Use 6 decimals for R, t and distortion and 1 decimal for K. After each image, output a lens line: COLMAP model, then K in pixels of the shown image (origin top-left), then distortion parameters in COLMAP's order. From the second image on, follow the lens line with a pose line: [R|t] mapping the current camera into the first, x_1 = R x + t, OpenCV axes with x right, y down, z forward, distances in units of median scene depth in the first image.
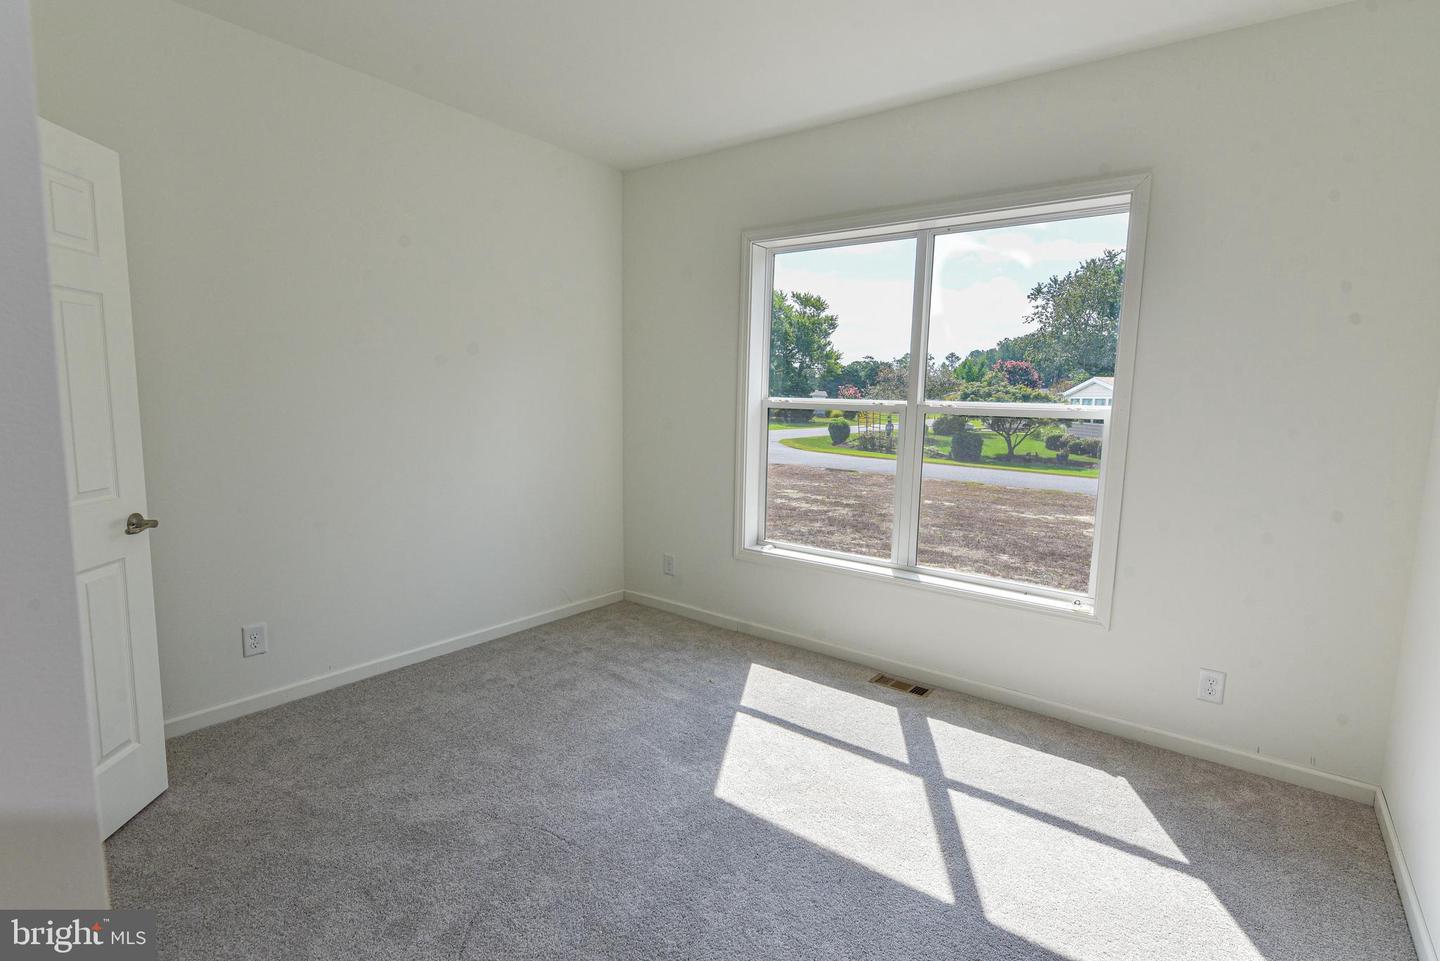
lens RADIAL K [[707.5, 0, 720.0], [0, 707.5, 480.5], [0, 0, 1]] dist [-0.002913, -0.000588]
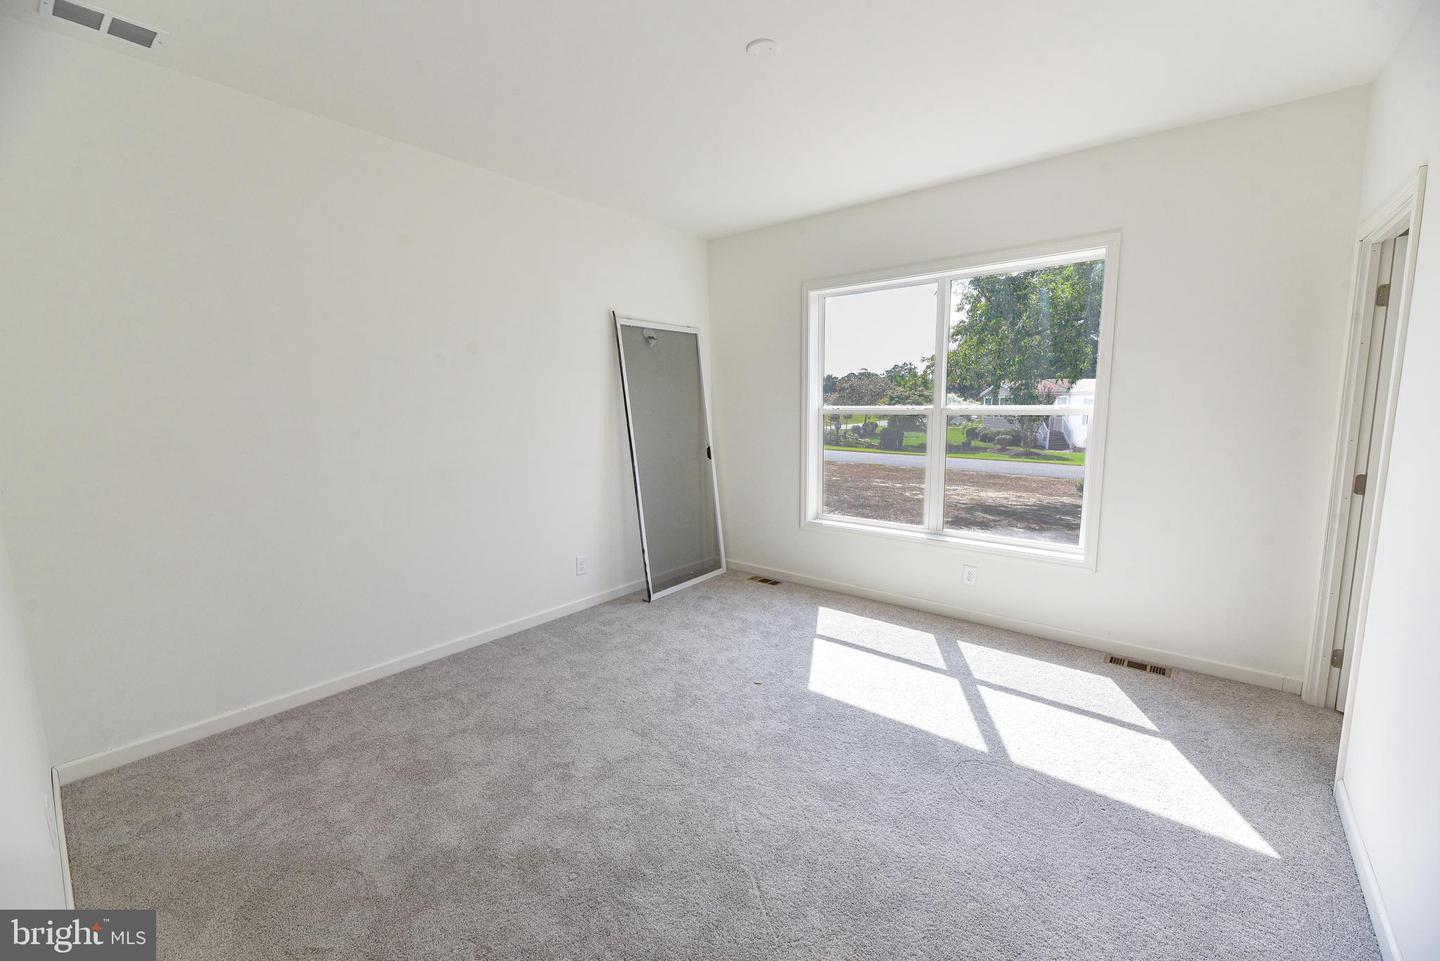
lens RADIAL K [[589.7, 0, 720.0], [0, 589.7, 480.5], [0, 0, 1]] dist [0.002204, 0.000186]
pose [[0.997533, -0.027931, -0.064403, -0.079431], [0.028699, 0.999527, 0.011036, 0.003909], [0.064065, -0.012857, 0.997863, -0.153288]]
